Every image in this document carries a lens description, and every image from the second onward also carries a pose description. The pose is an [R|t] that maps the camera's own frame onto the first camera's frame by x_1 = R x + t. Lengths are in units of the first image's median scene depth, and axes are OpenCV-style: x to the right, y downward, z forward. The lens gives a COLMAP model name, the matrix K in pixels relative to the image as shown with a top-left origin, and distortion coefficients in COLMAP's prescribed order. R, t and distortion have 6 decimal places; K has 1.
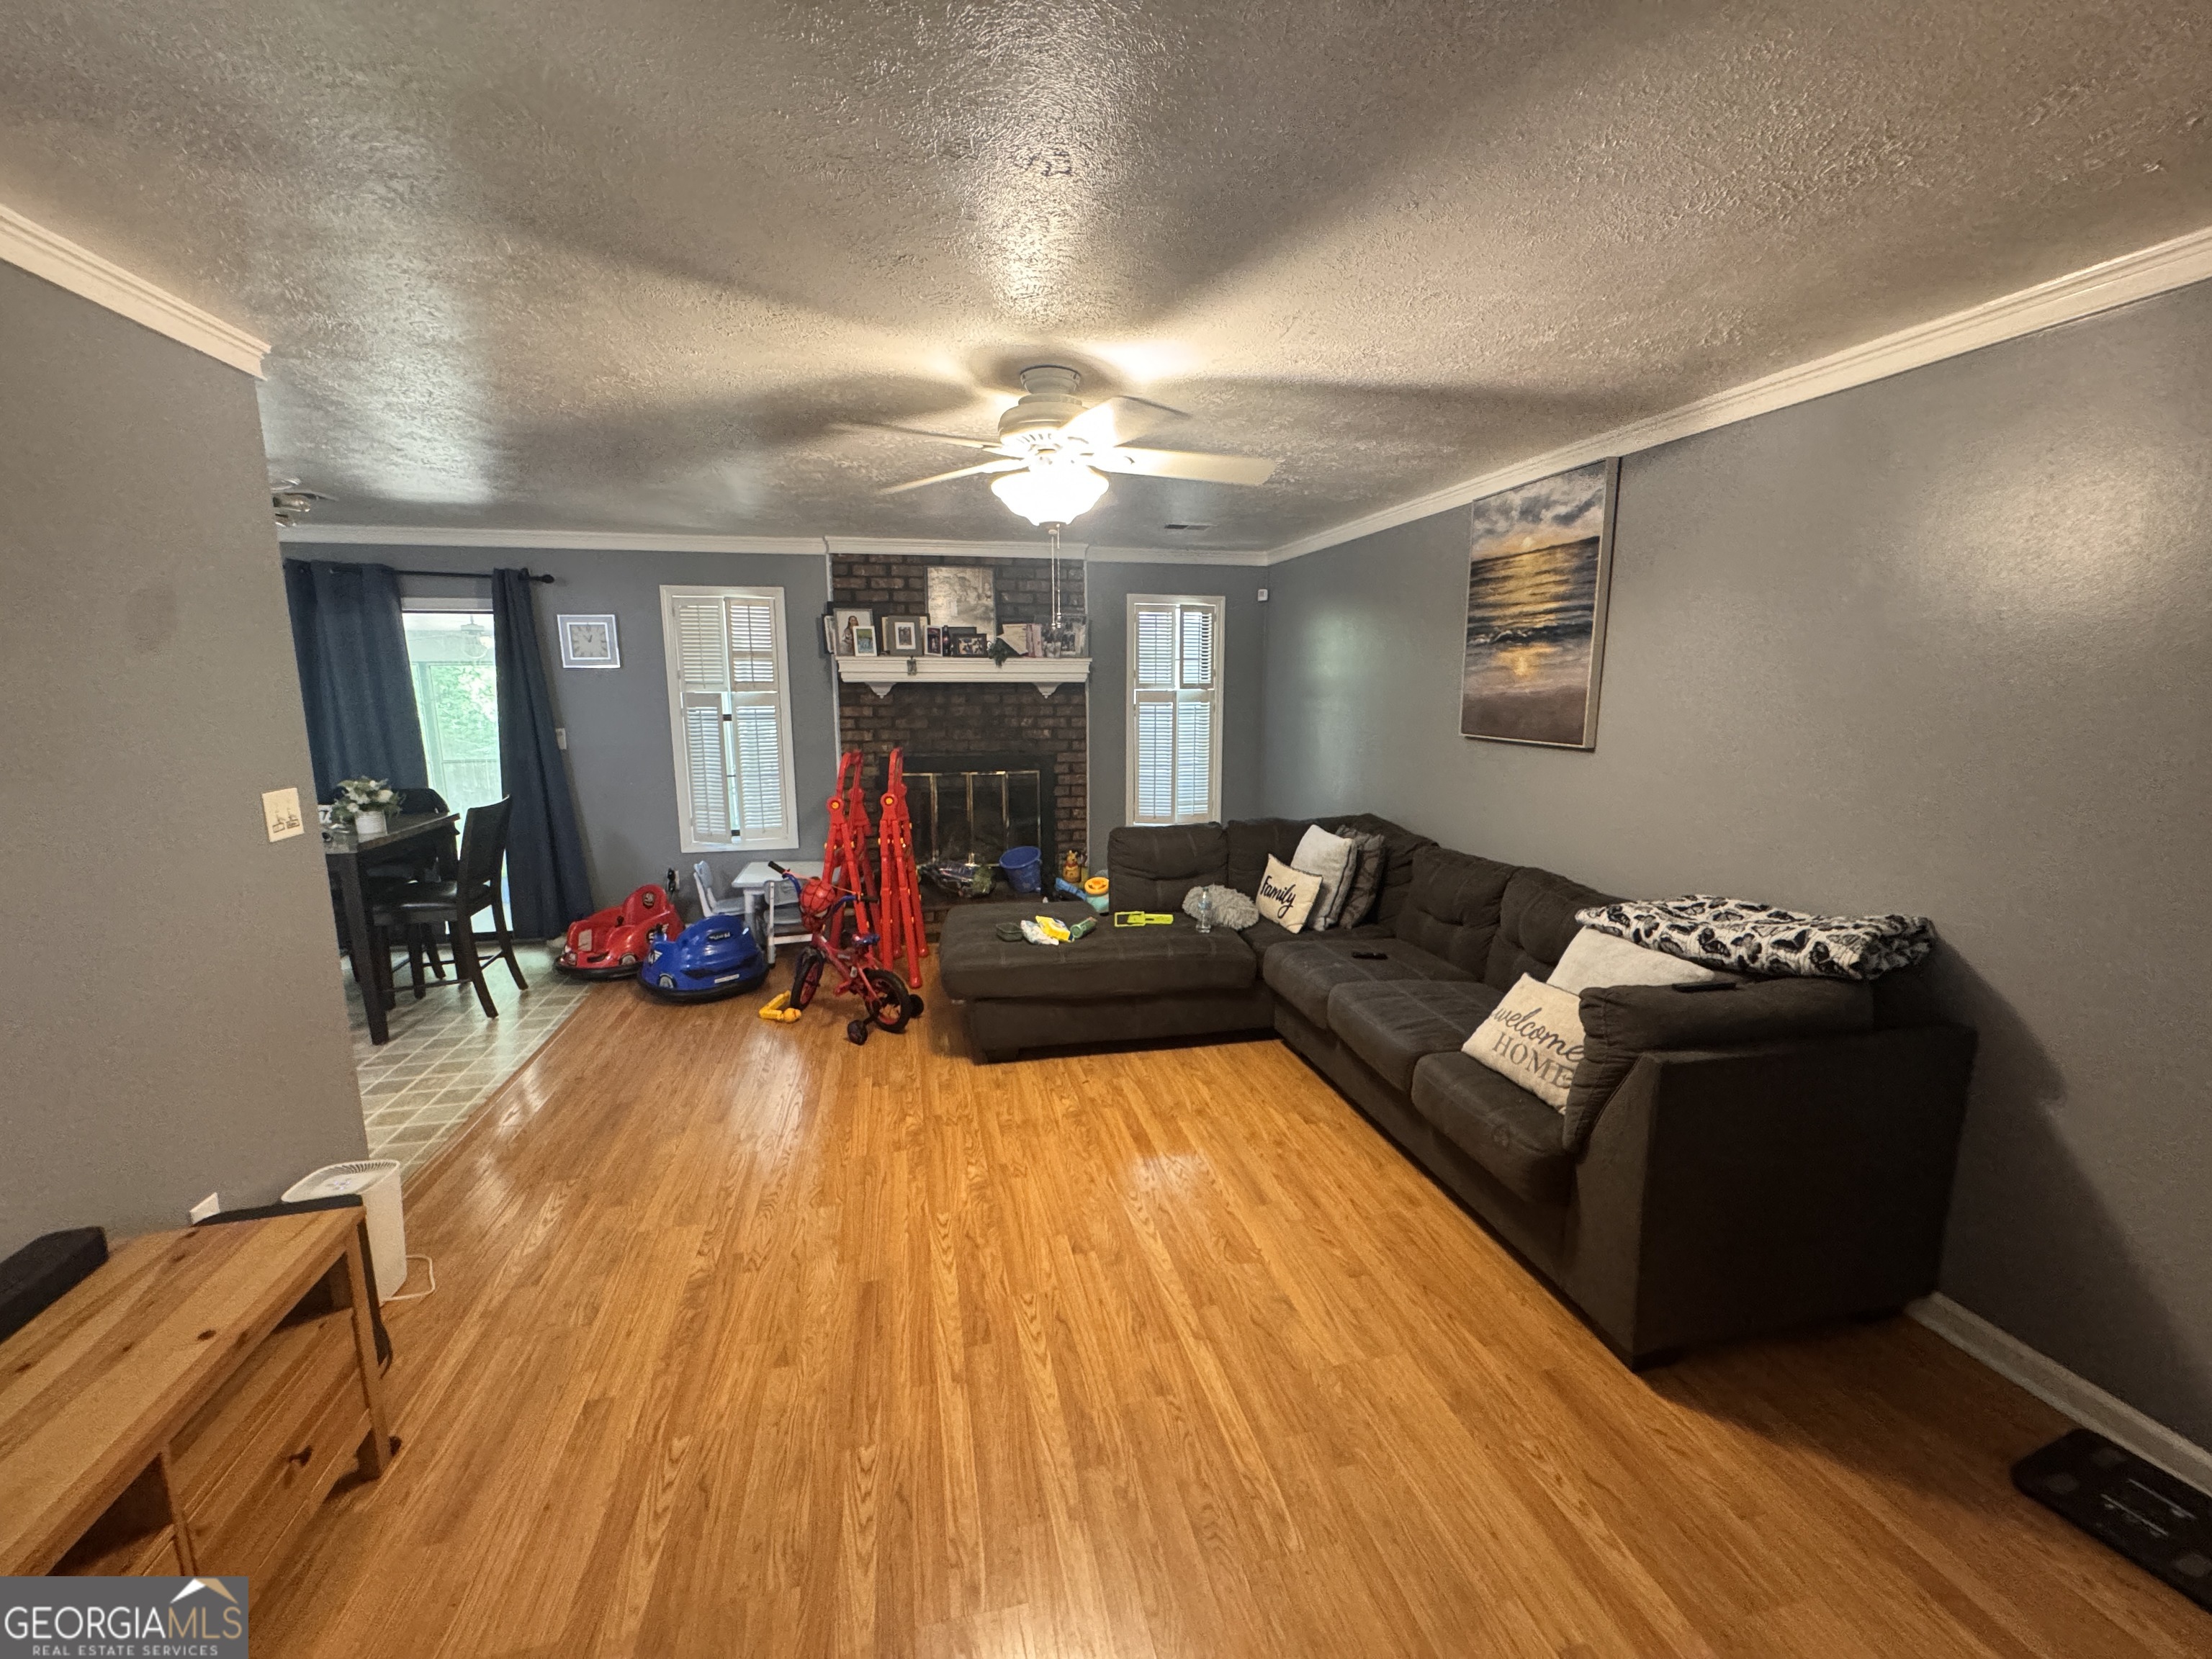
lens RADIAL K [[882.7, 0, 1104.7], [0, 882.7, 826.2], [0, 0, 1]] dist [-0.001815, 0.000060]
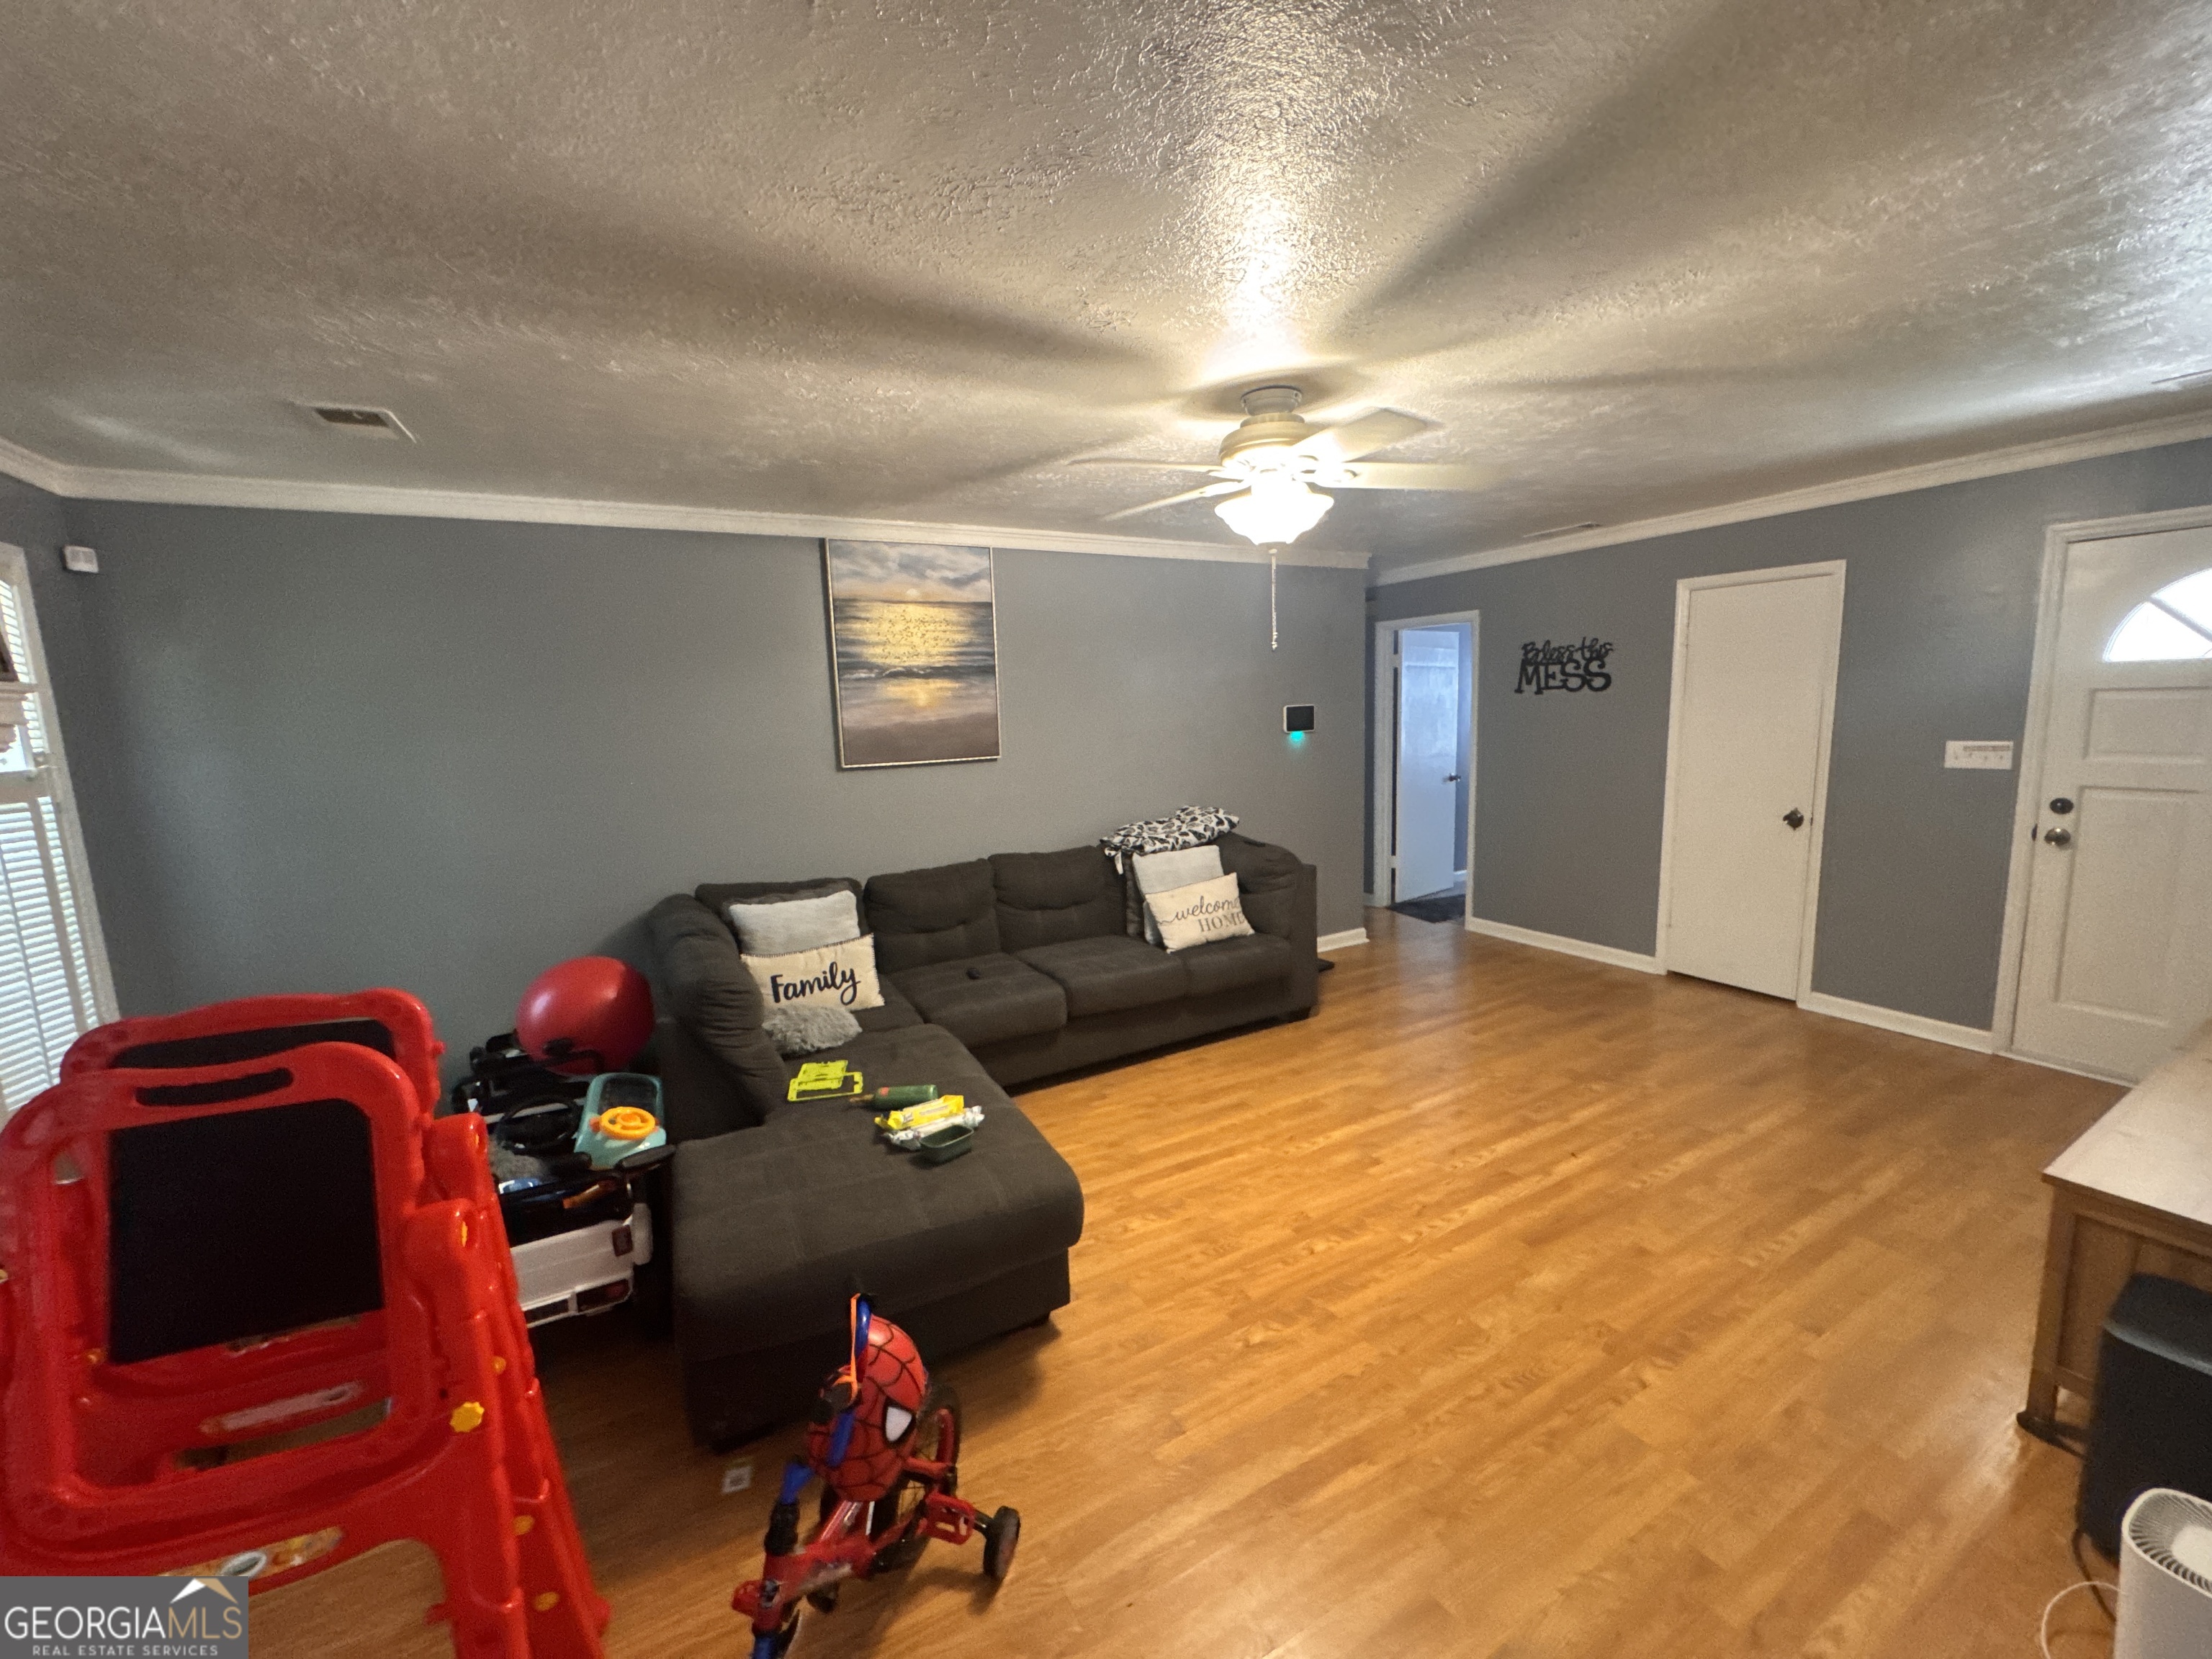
lens RADIAL K [[882.7, 0, 1109.2], [0, 882.7, 828.1], [0, 0, 1]] dist [-0.001815, 0.000060]
pose [[-0.277242, -0.127741, 0.952271, -0.804556], [0.192697, 0.963592, 0.185361, -0.203494], [-0.941278, 0.234890, -0.242533, 1.200212]]
